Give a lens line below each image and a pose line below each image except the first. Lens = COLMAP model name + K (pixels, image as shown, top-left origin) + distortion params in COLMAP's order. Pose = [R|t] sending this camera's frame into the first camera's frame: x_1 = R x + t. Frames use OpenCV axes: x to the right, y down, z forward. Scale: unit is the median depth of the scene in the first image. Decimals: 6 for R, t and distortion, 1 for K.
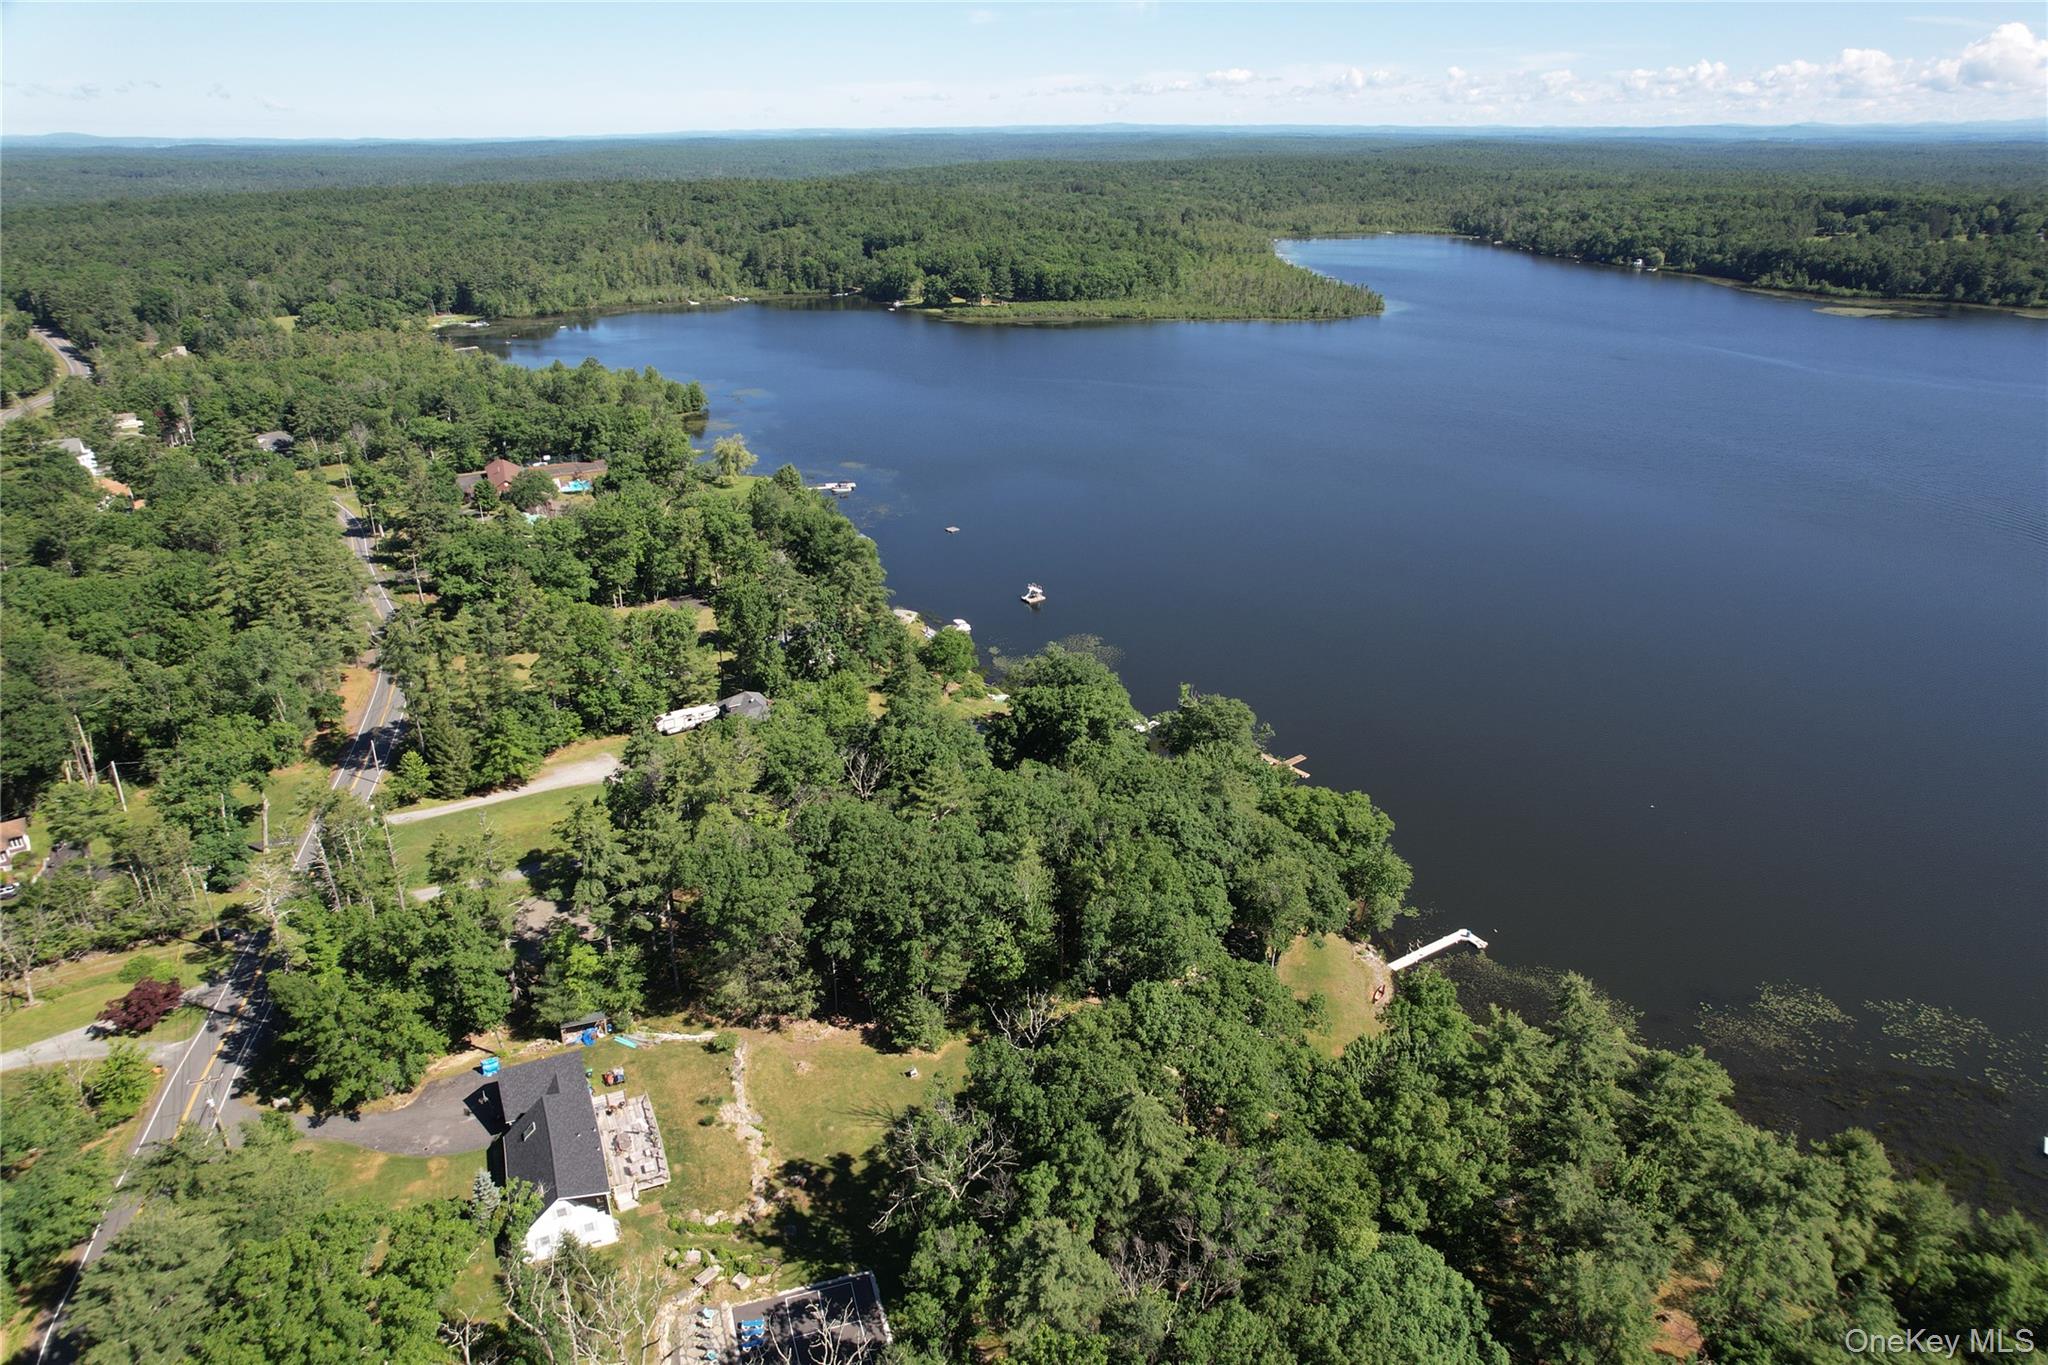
lens RADIAL K [[1314.1, 0, 1032.5], [0, 1314.1, 683.5], [0, 0, 1]] dist [-0.088209, 0.082186]
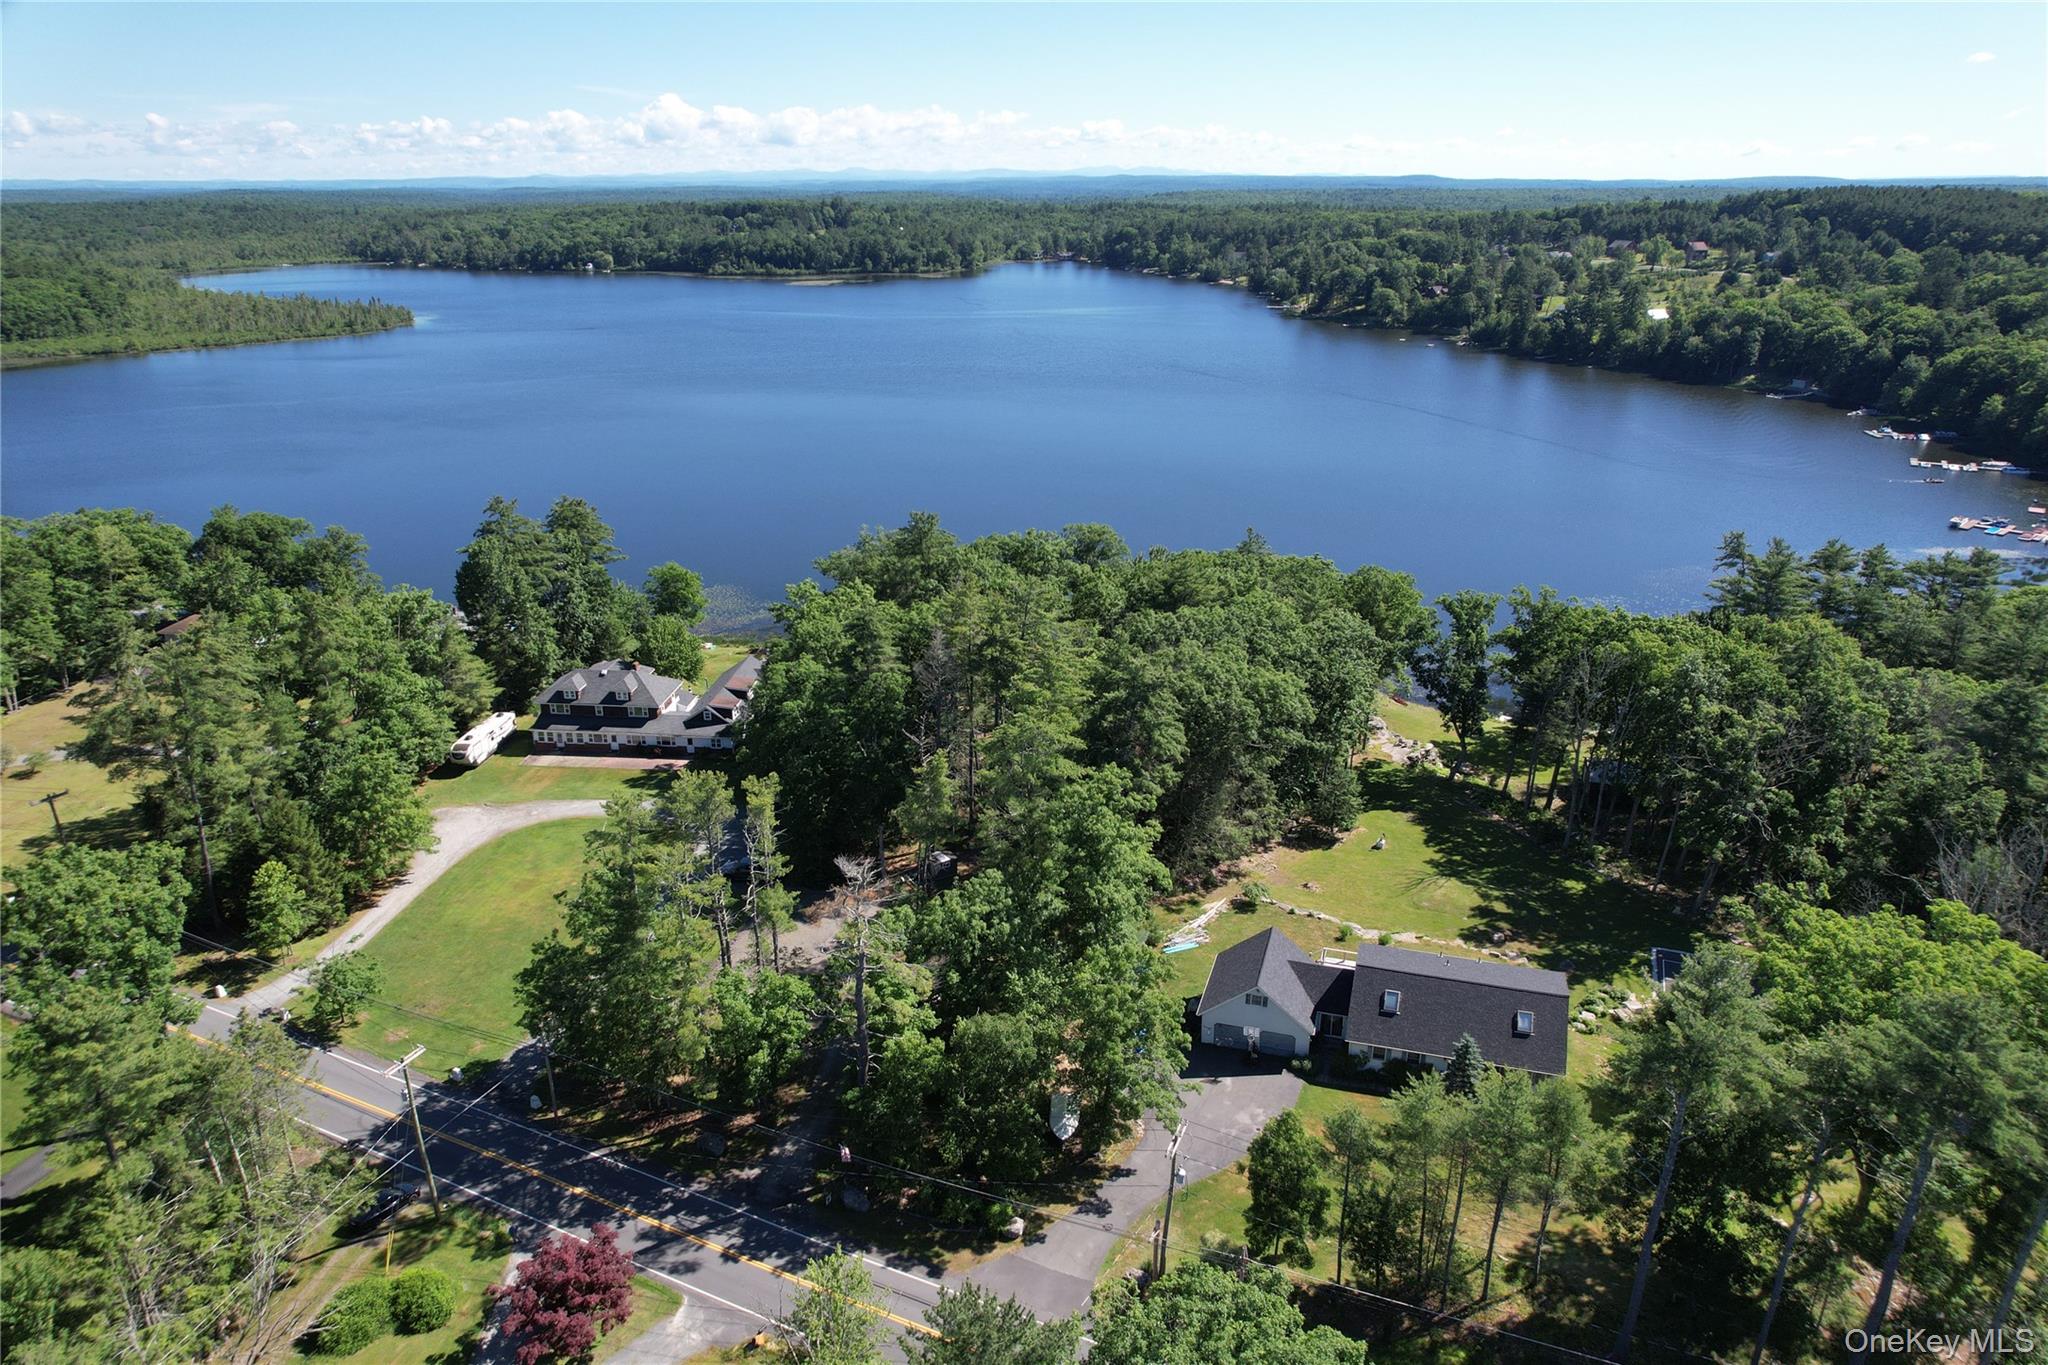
lens RADIAL K [[1314.0, 0, 1031.7], [0, 1314.0, 689.6], [0, 0, 1]] dist [-0.085504, 0.079971]
pose [[0.661433, -0.274450, 0.697985, -0.140079], [0.296139, 0.950592, 0.093146, 0.006044], [-0.689063, 0.145090, 0.710029, 0.081300]]
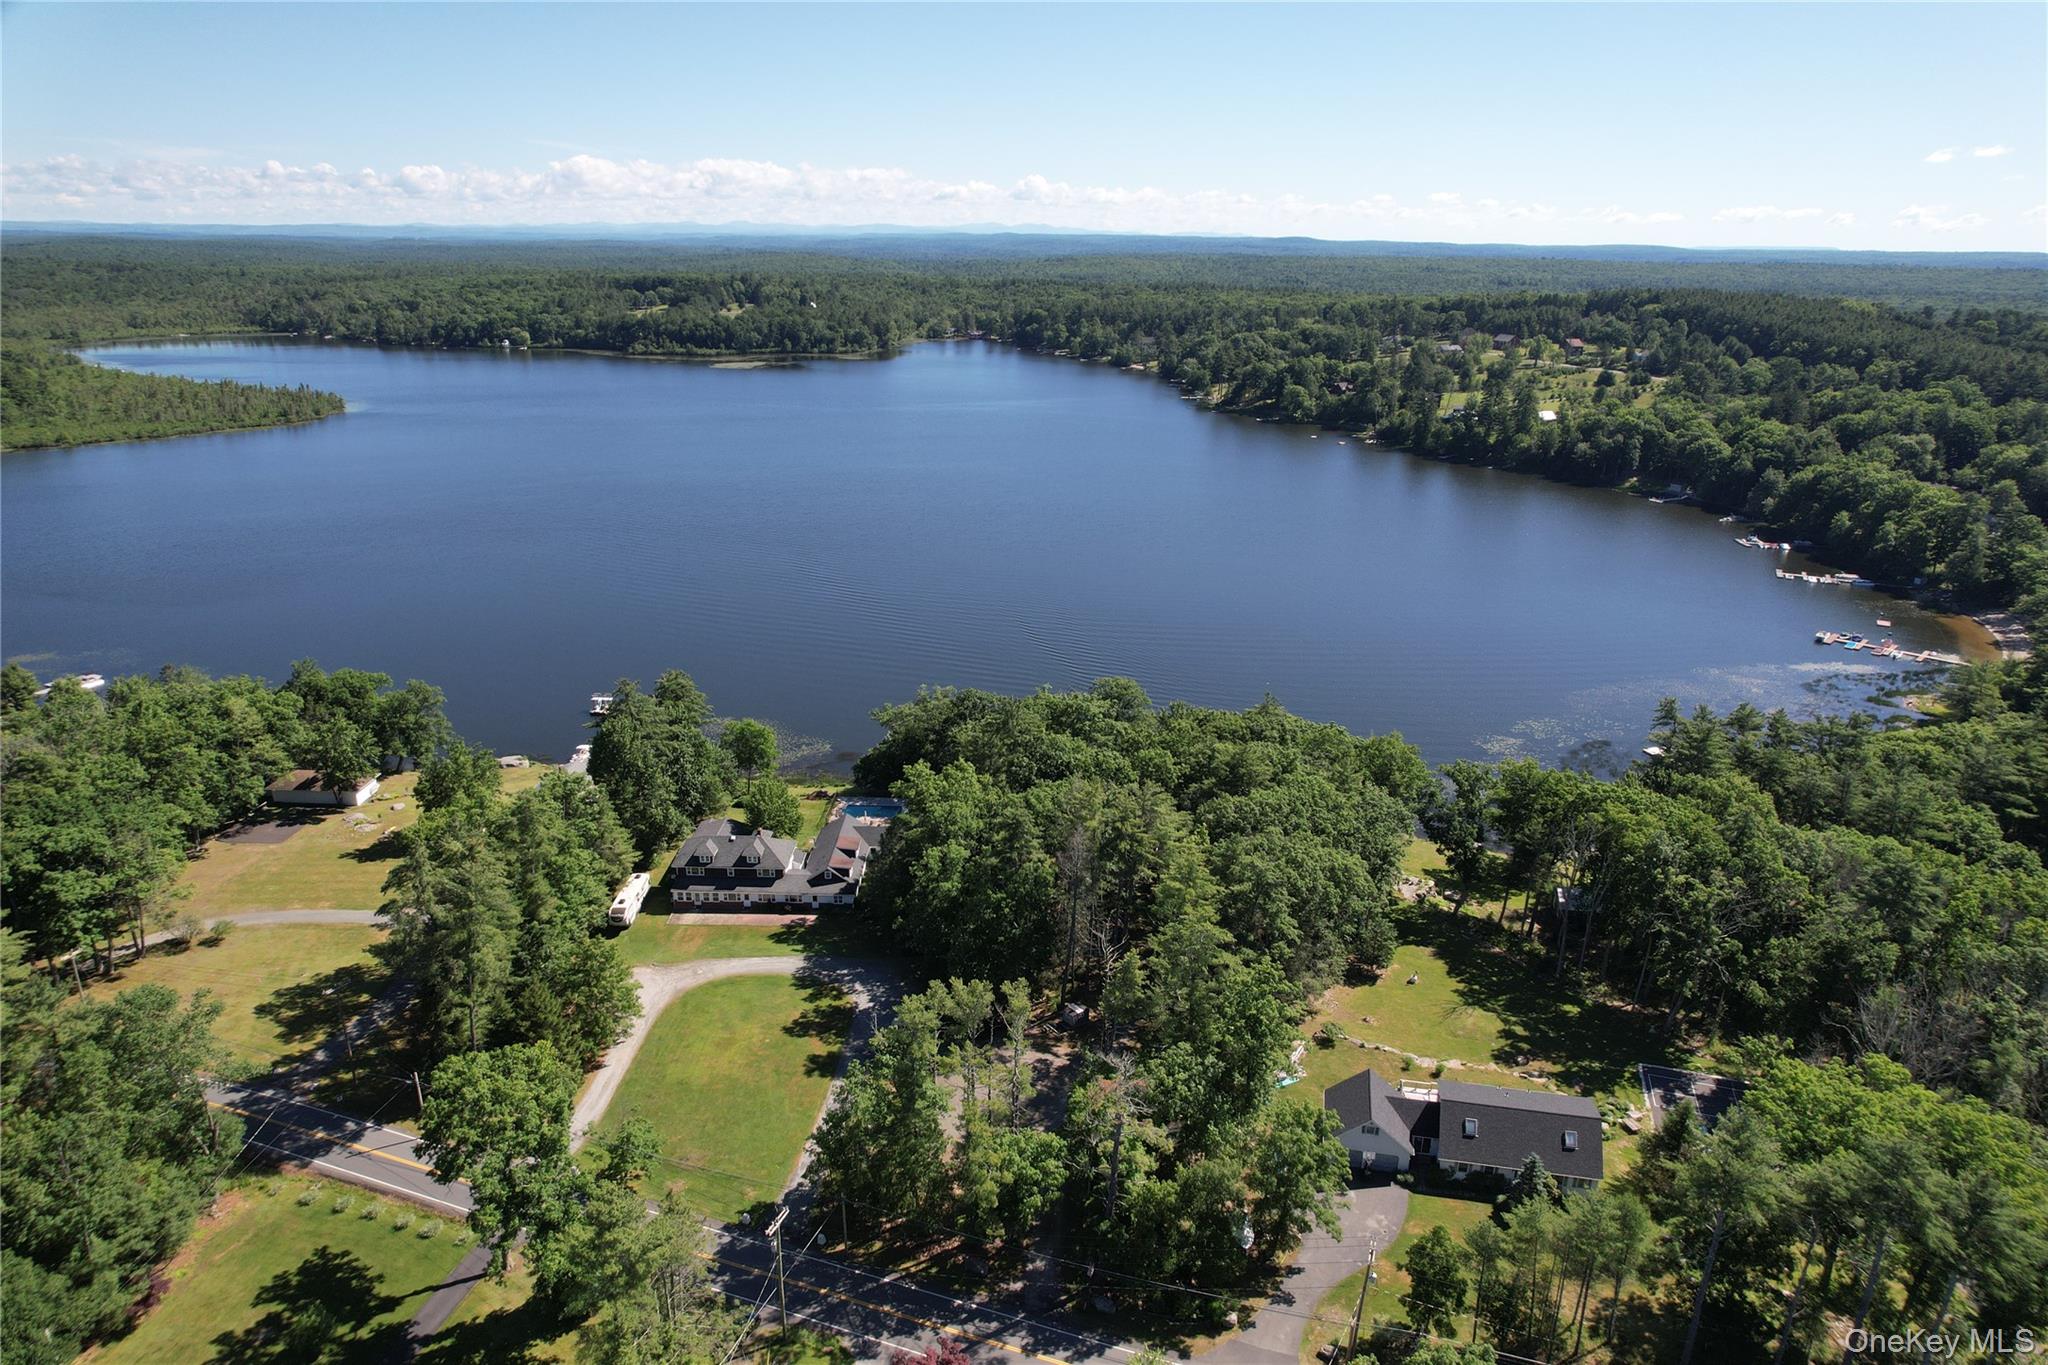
lens RADIAL K [[1314.0, 0, 1031.7], [0, 1314.0, 689.6], [0, 0, 1]] dist [-0.085504, 0.079971]
pose [[0.596147, -0.255858, 0.761016, -0.176379], [0.302871, 0.949500, 0.081971, -0.021970], [-0.743558, 0.181623, 0.643533, 0.076633]]
